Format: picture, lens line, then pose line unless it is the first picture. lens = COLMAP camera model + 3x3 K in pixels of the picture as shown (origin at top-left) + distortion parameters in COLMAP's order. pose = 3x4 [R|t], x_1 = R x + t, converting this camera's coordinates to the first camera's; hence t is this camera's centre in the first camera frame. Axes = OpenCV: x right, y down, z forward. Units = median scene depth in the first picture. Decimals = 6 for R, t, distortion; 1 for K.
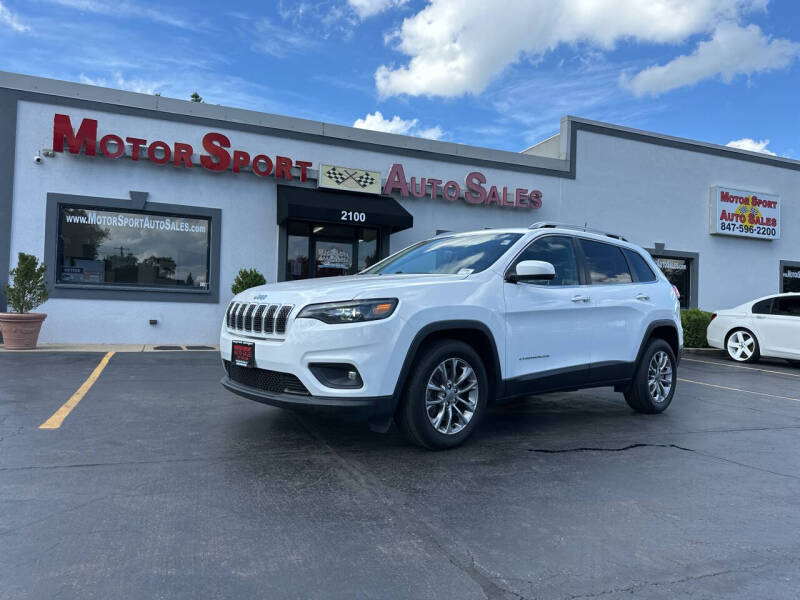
lens RADIAL K [[553.1, 0, 400.0], [0, 553.1, 300.0], [0, 0, 1]] dist [0.085140, -0.104619]
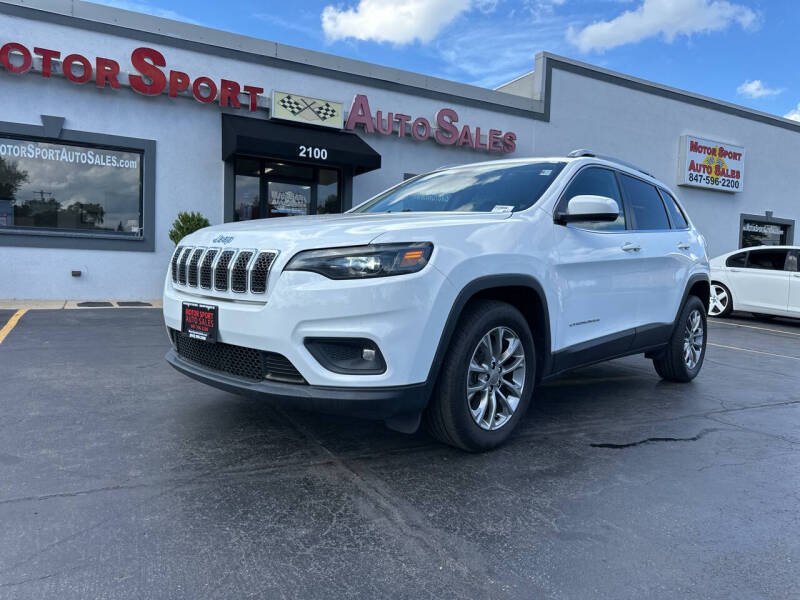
lens RADIAL K [[561.1, 0, 402.9], [0, 561.1, 296.2], [0, 0, 1]] dist [0.033031, -0.033214]
pose [[0.994831, 0.000004, 0.101544, -0.034242], [-0.007986, 0.996906, 0.078202, 0.002958], [-0.101229, -0.078609, 0.991753, 0.095432]]
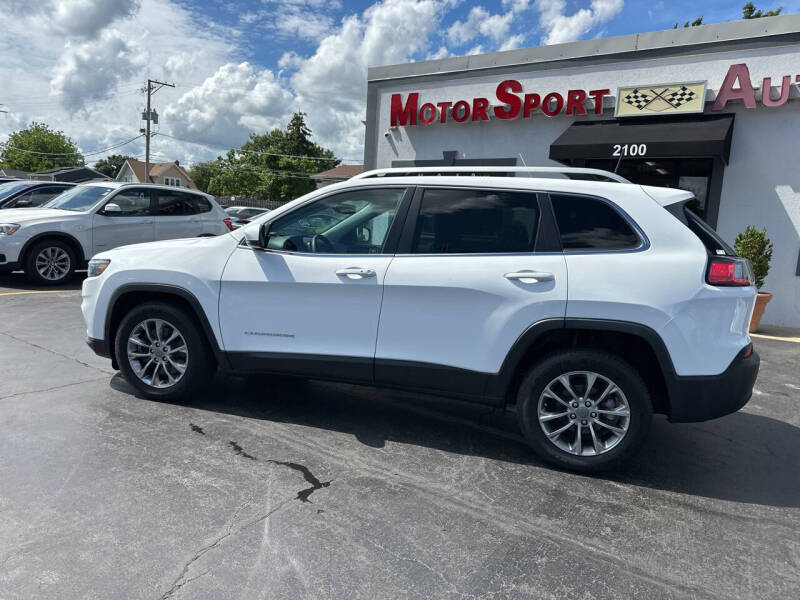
lens RADIAL K [[561.1, 0, 402.9], [0, 561.1, 296.2], [0, 0, 1]] dist [0.033031, -0.033214]
pose [[0.576840, 0.104700, -0.810120, 0.413859], [-0.023727, 0.993481, 0.111503, -0.023751], [0.816513, -0.045097, 0.575564, 0.251415]]
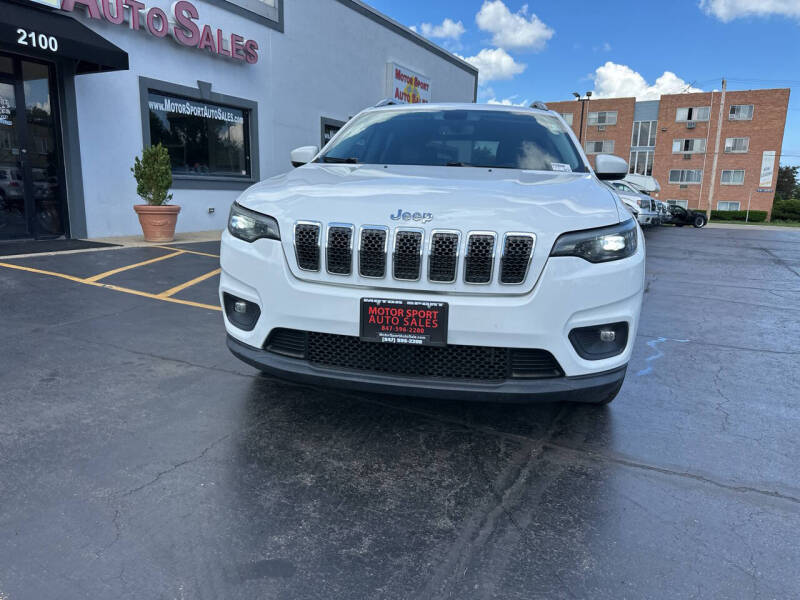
lens RADIAL K [[561.1, 0, 402.9], [0, 561.1, 296.2], [0, 0, 1]] dist [0.033031, -0.033214]
pose [[0.767329, -0.126108, 0.628731, -0.208275], [-0.020316, 0.975199, 0.220396, -0.016522], [-0.640932, -0.181890, 0.745736, 0.197064]]
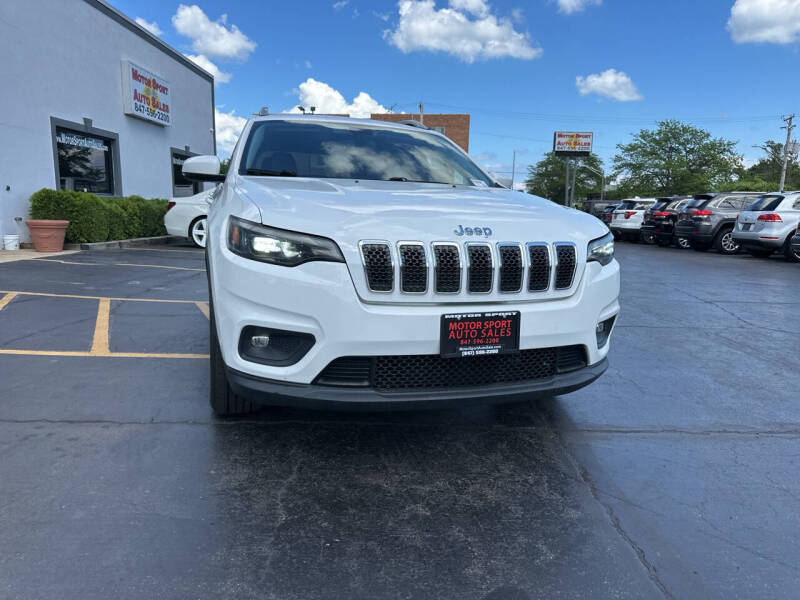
lens RADIAL K [[562.0, 0, 397.2], [0, 562.0, 297.7], [0, 0, 1]] dist [0.053776, -0.074065]
pose [[0.396894, -0.169398, 0.902097, -0.273397], [-0.022991, 0.980679, 0.194269, -0.015897], [-0.917577, -0.097844, 0.385331, 0.286434]]
